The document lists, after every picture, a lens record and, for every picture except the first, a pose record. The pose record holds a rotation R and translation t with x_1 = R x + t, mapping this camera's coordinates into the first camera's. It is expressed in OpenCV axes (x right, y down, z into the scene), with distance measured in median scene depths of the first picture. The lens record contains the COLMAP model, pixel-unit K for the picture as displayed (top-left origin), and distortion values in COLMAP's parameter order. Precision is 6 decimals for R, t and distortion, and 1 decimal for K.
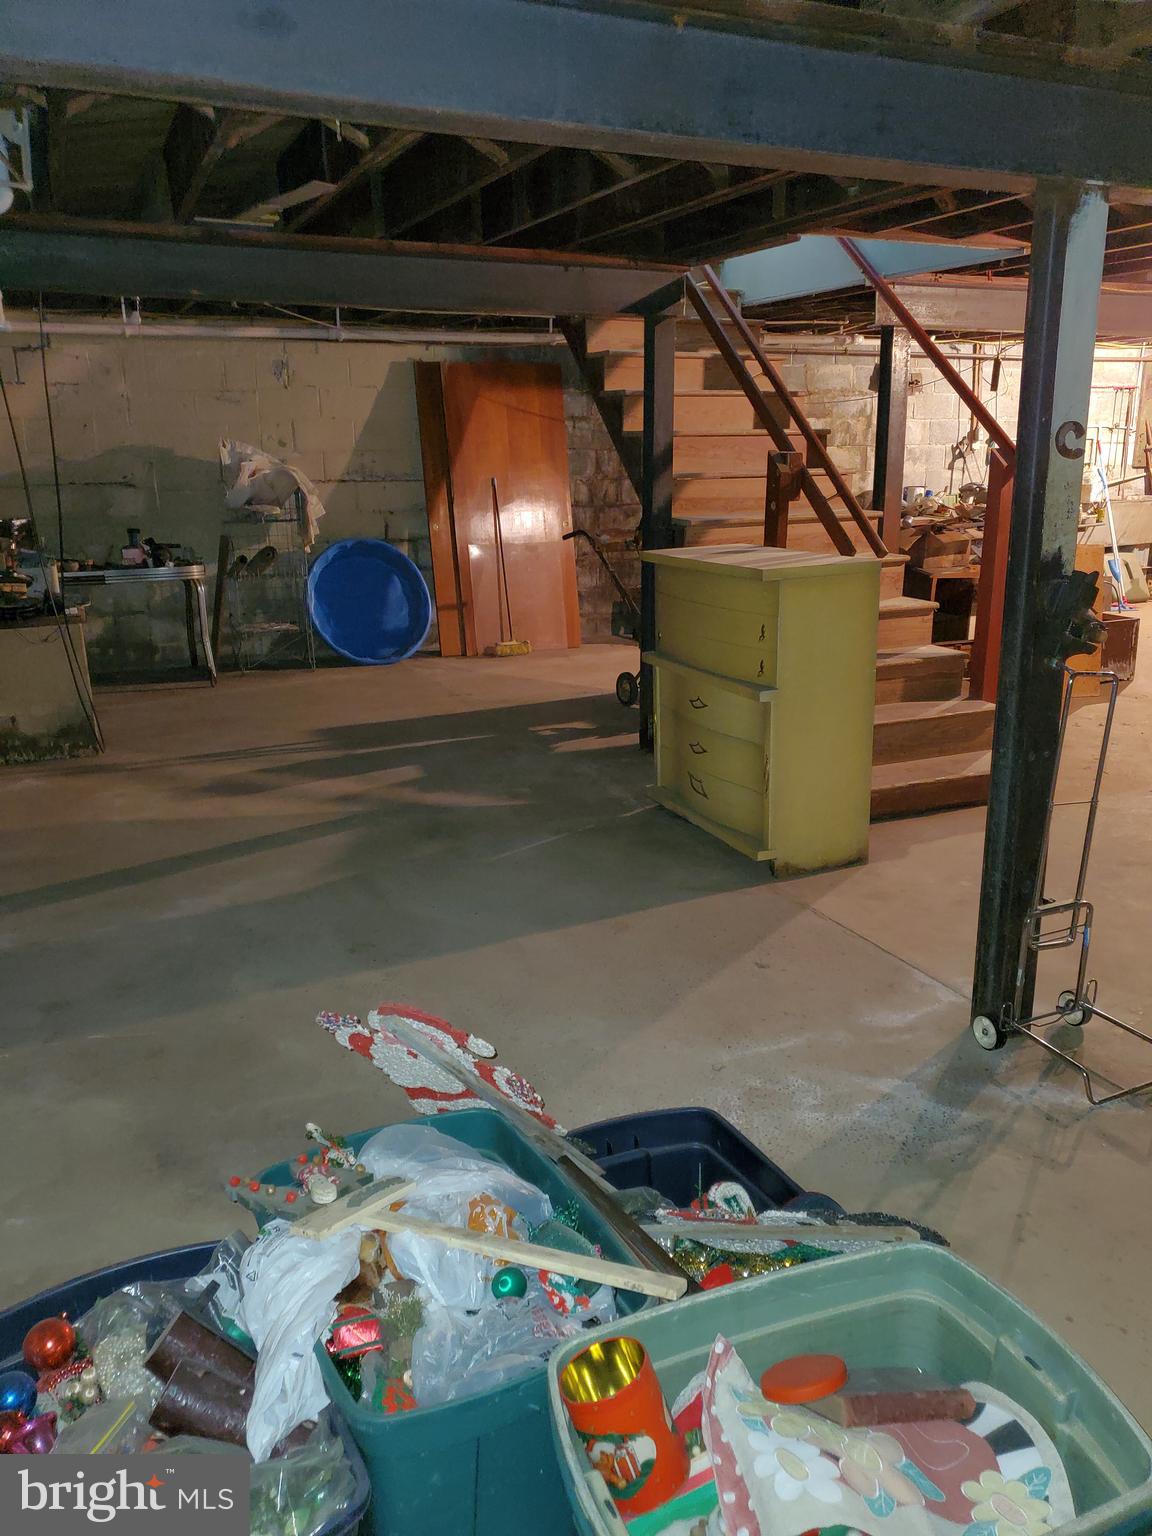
lens RADIAL K [[1194.4, 0, 576.0], [0, 1194.4, 768.0], [0, 0, 1]] dist [0.023638, -0.000643]
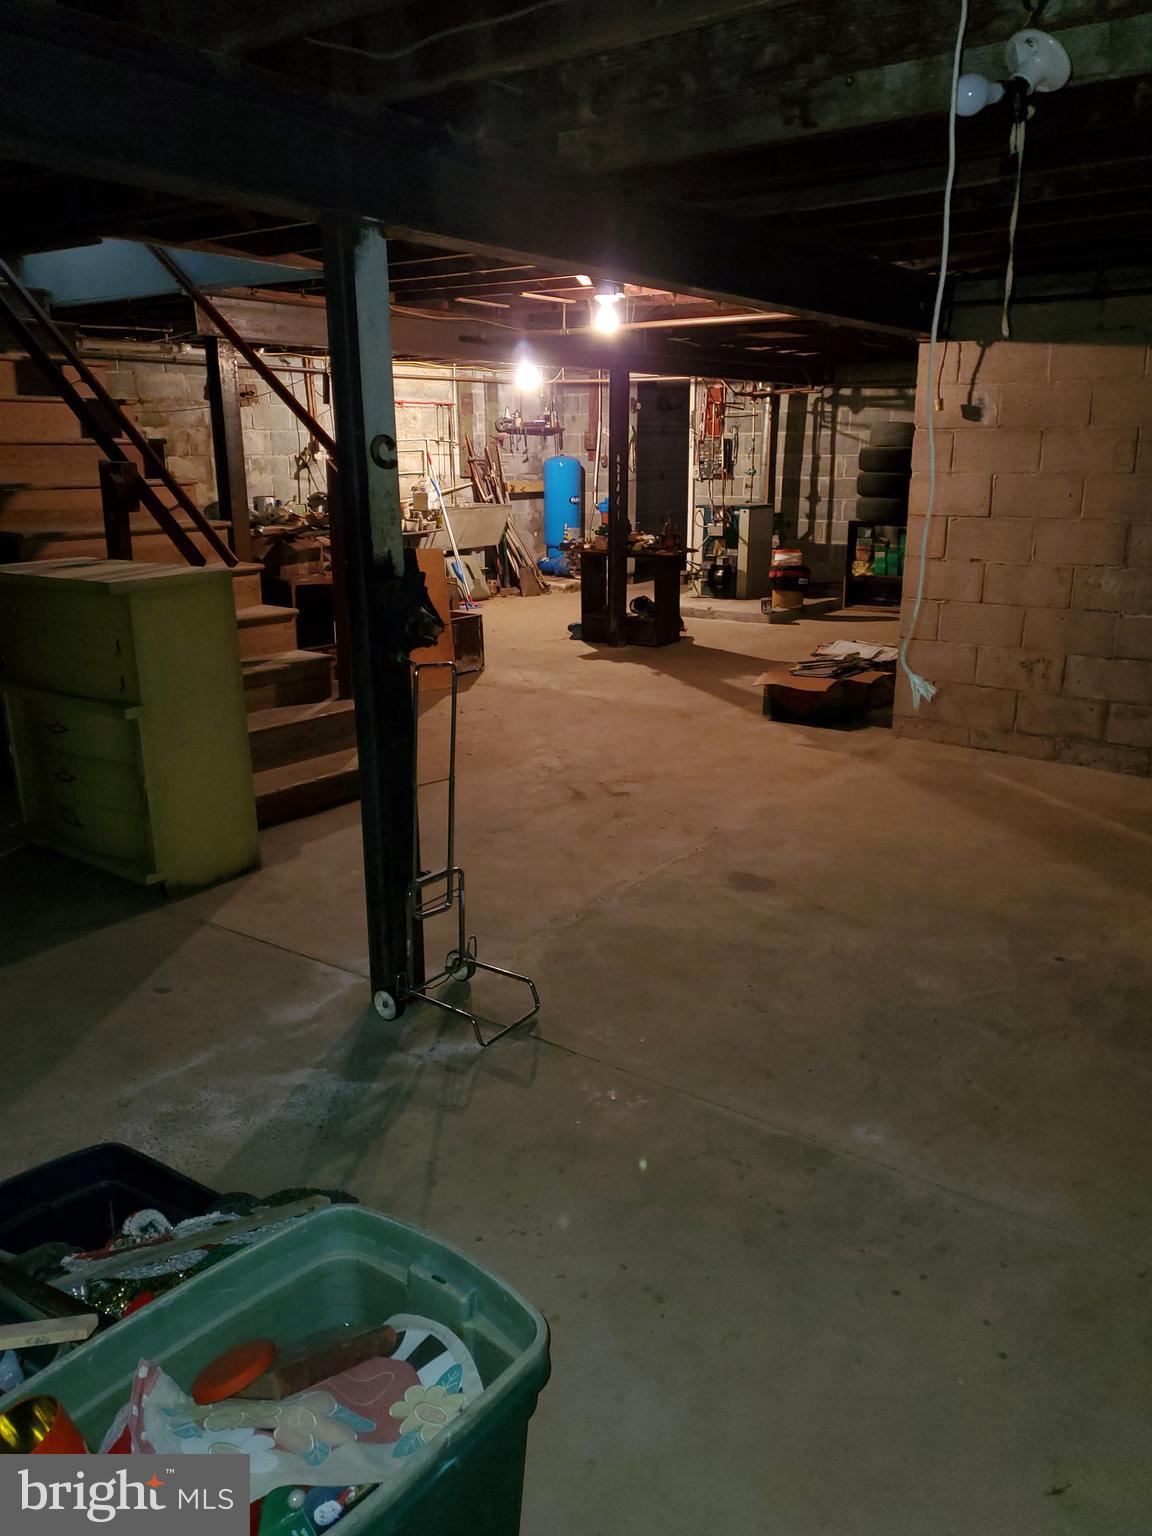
lens RADIAL K [[1194.4, 0, 576.0], [0, 1194.4, 768.0], [0, 0, 1]] dist [0.023638, -0.000643]
pose [[0.871582, -0.124095, 0.474284, 0.009755], [0.127916, 0.991486, 0.024351, 0.006509], [-0.473268, 0.039444, 0.880035, -0.024105]]
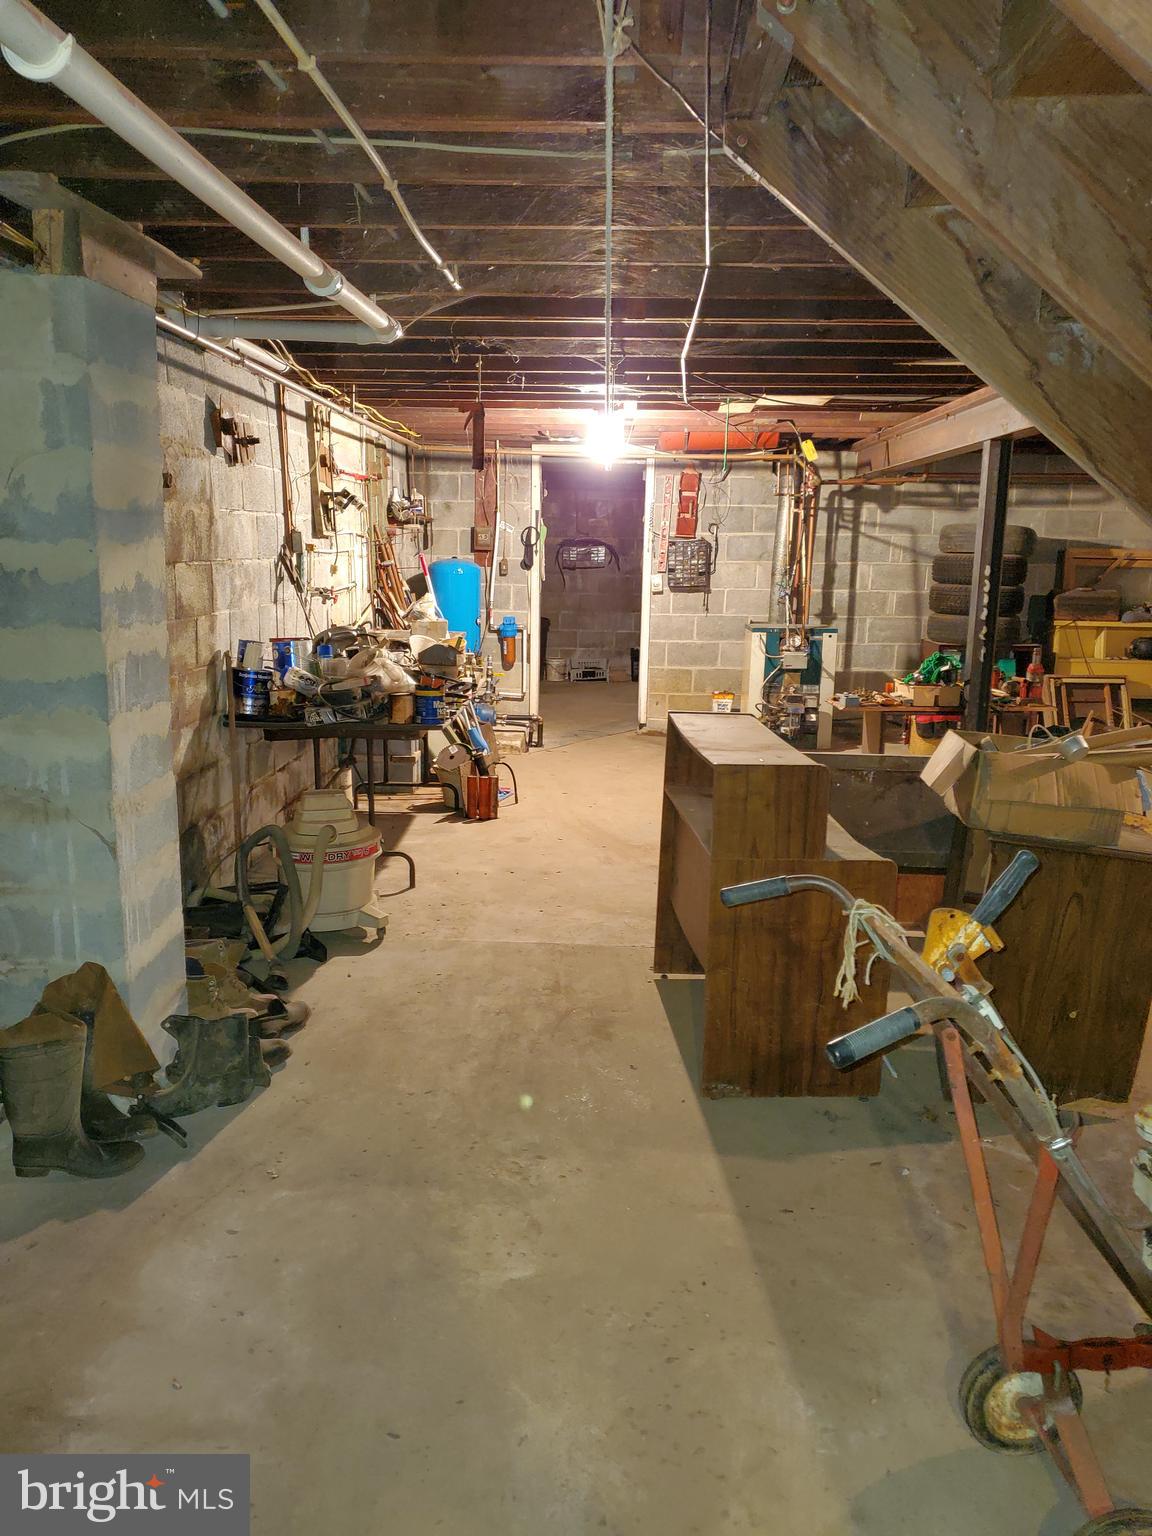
lens RADIAL K [[1194.4, 0, 576.0], [0, 1194.4, 768.0], [0, 0, 1]] dist [0.023638, -0.000643]
pose [[0.418944, -0.152735, 0.895074, -0.245513], [0.227325, 0.972002, 0.059461, -0.355904], [-0.879096, 0.178562, 0.441935, 1.311486]]
